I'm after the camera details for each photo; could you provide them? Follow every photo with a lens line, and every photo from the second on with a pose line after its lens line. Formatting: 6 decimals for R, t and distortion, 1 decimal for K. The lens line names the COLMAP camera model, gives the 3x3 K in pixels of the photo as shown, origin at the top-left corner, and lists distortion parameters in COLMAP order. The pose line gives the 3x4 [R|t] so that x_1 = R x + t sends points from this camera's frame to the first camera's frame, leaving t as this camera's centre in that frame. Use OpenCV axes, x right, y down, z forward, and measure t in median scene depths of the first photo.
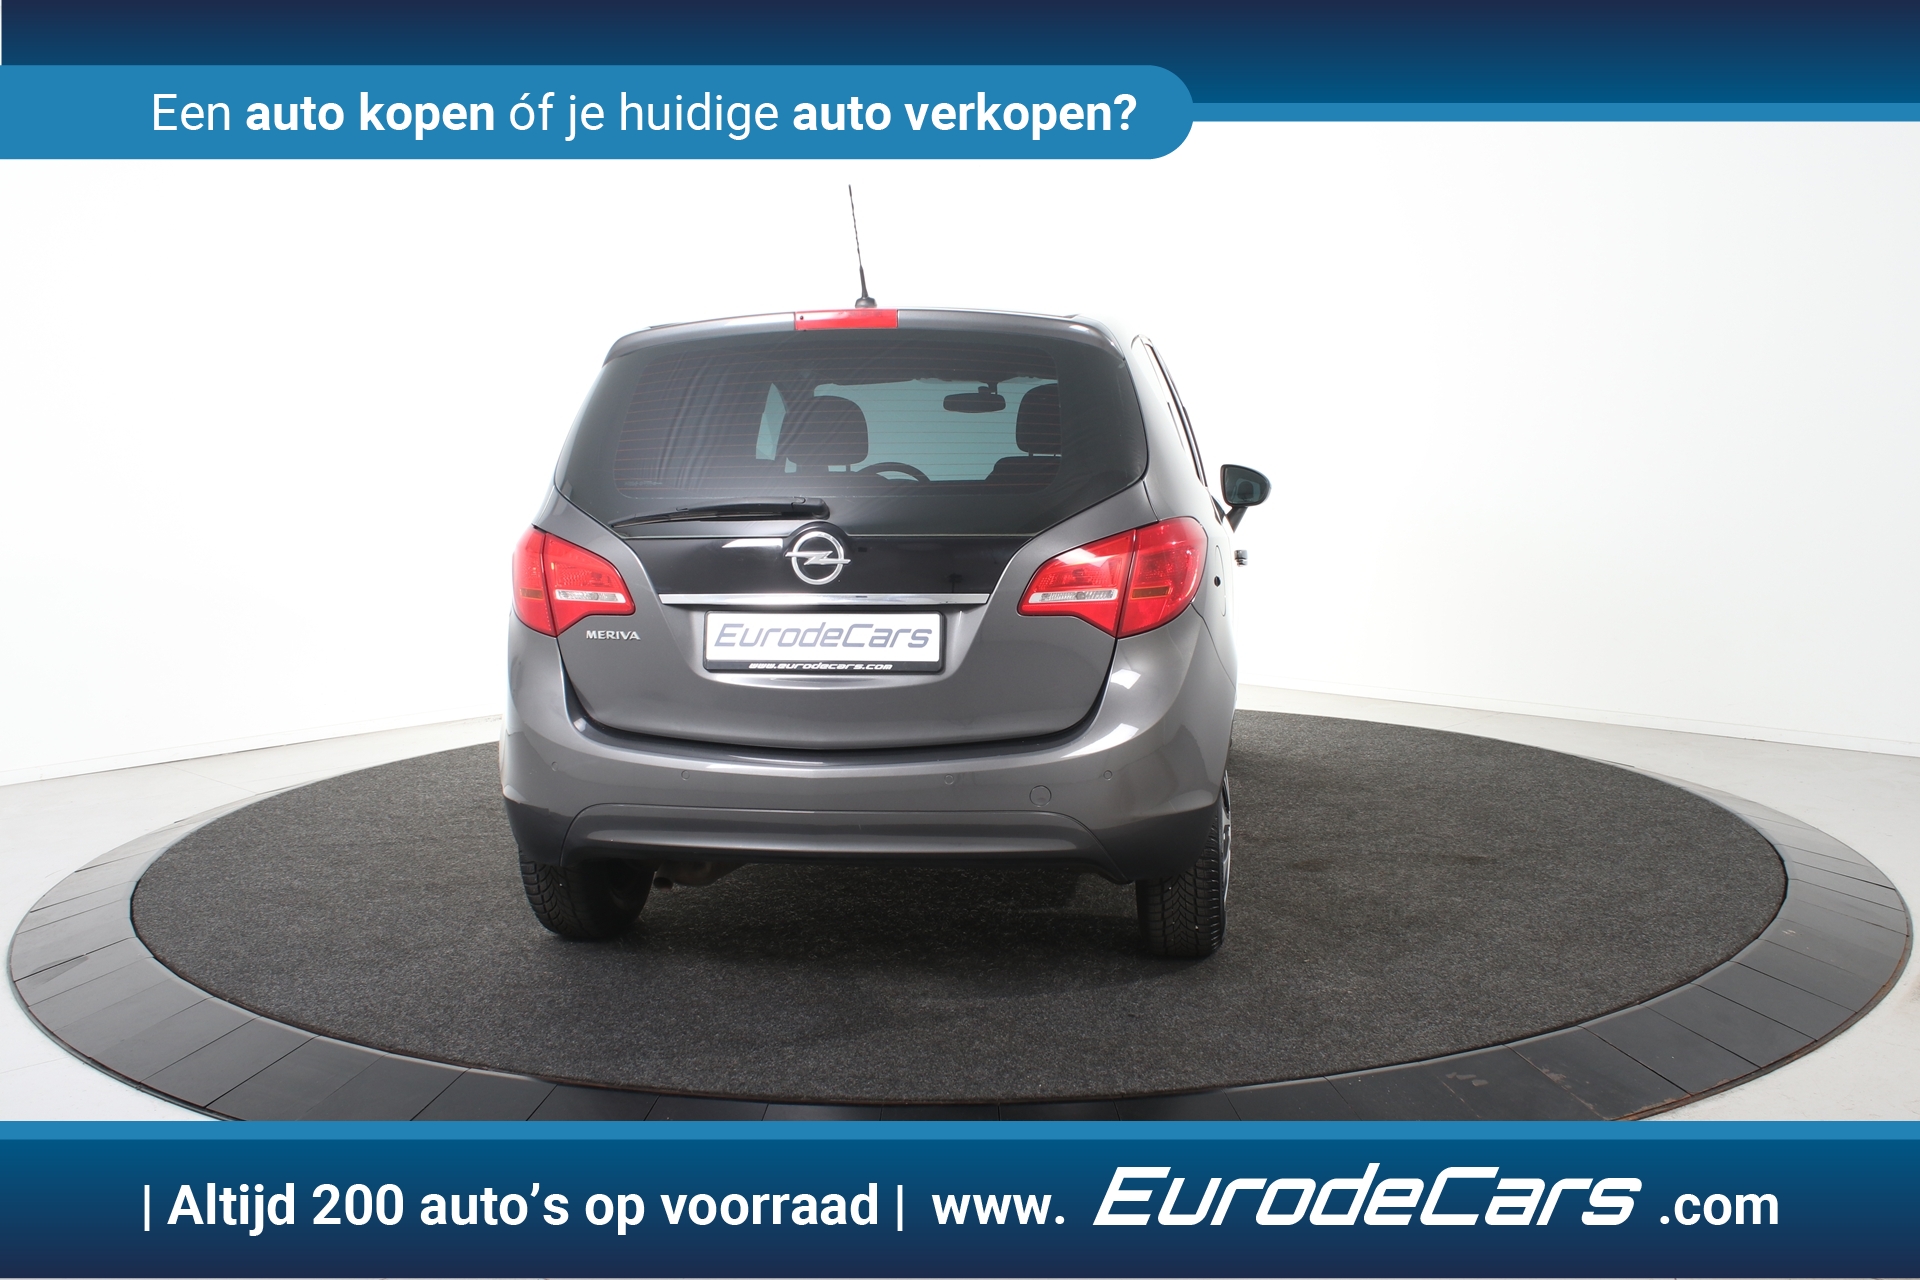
lens RADIAL K [[1874.6, 0, 963.1], [0, 1874.6, 639.3], [0, 0, 1]] dist [-0.101555, 0.000000]
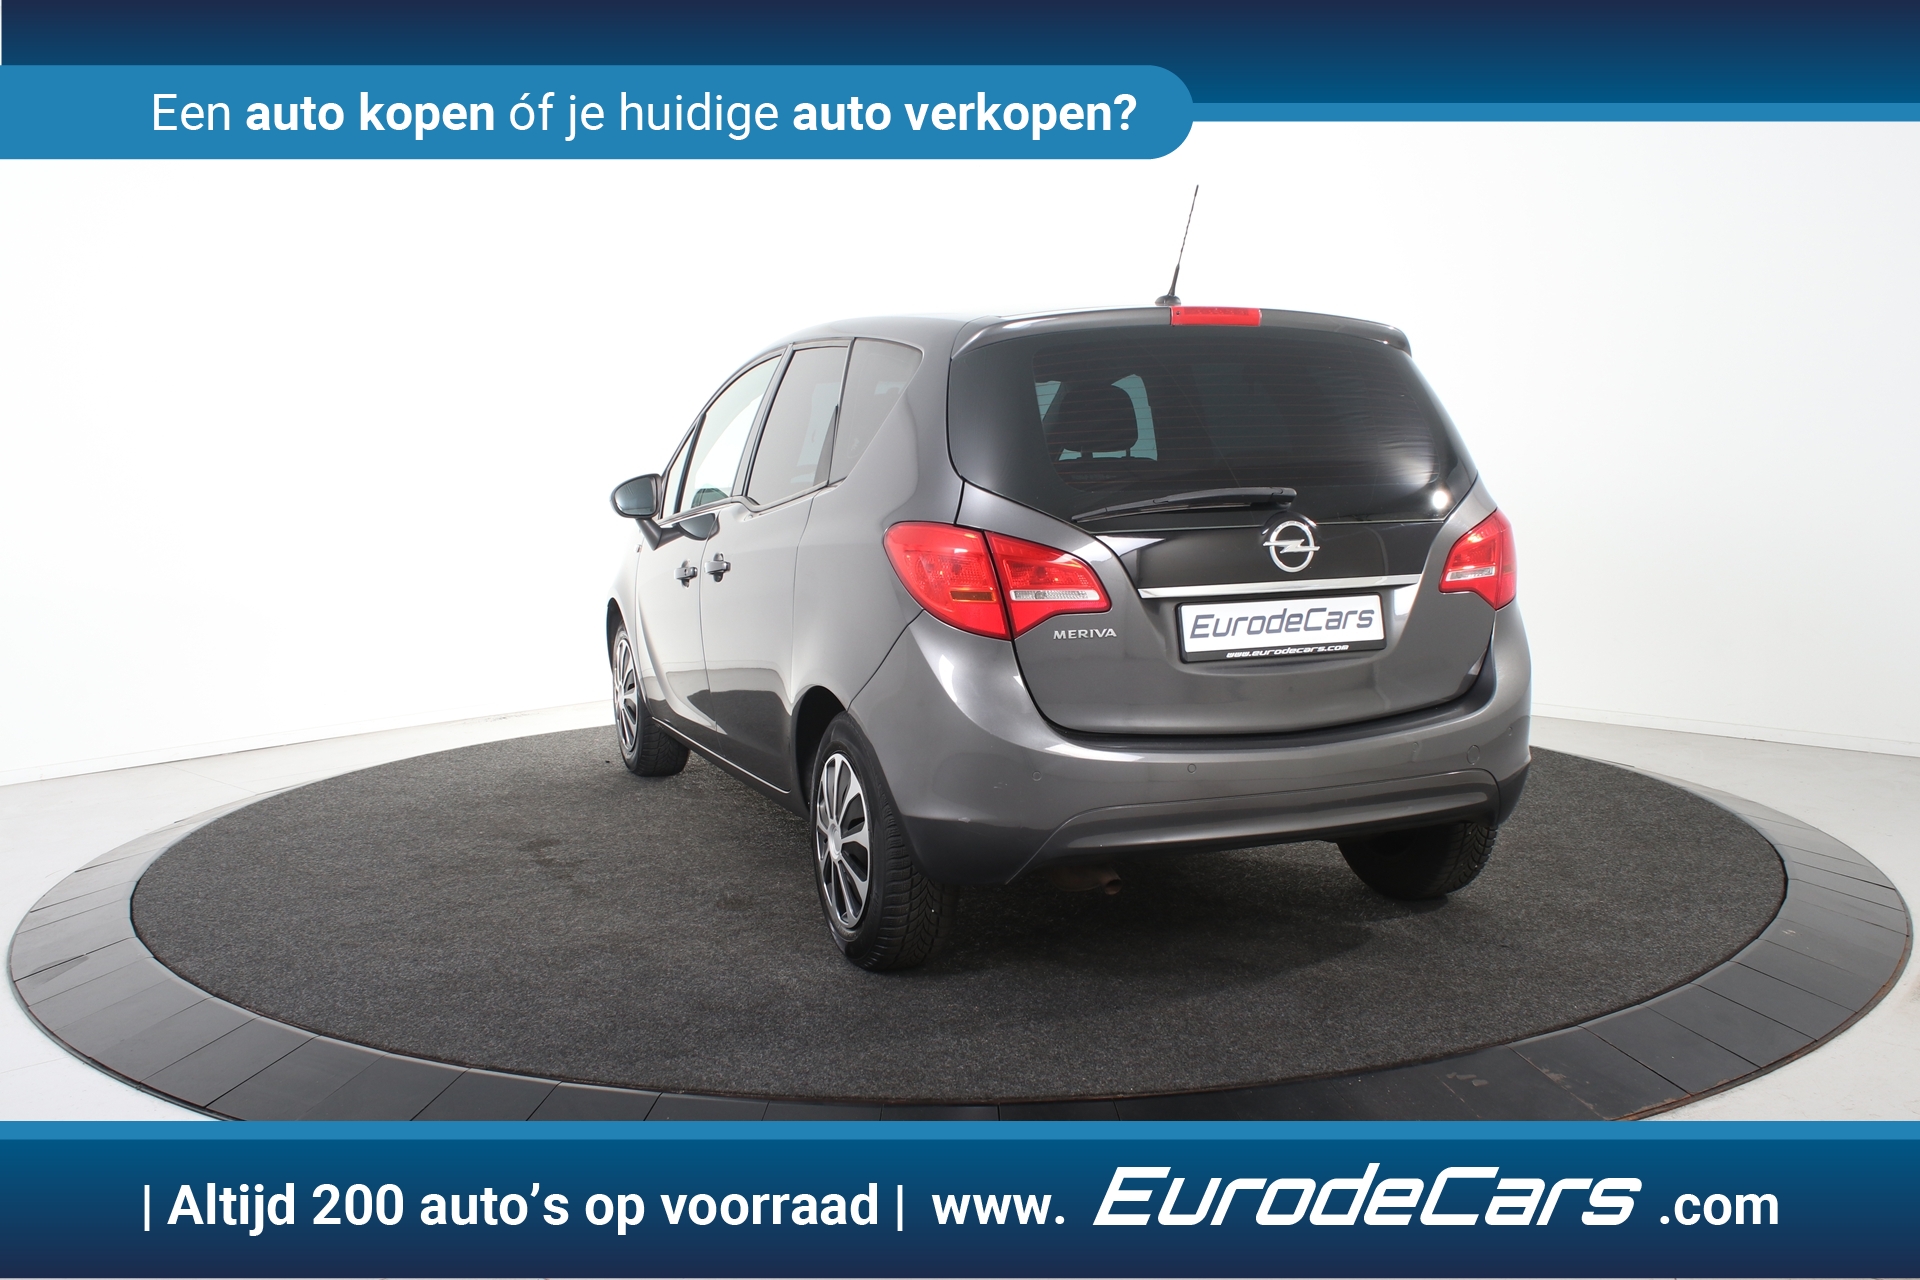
lens RADIAL K [[1874.6, 0, 955.1], [0, 1874.6, 650.2], [0, 0, 1]] dist [-0.101555, 0.000000]
pose [[0.968769, -0.063305, 0.239750, -0.499284], [0.062188, 0.997990, 0.012228, -0.010127], [-0.240042, 0.003063, 0.970758, 0.042339]]
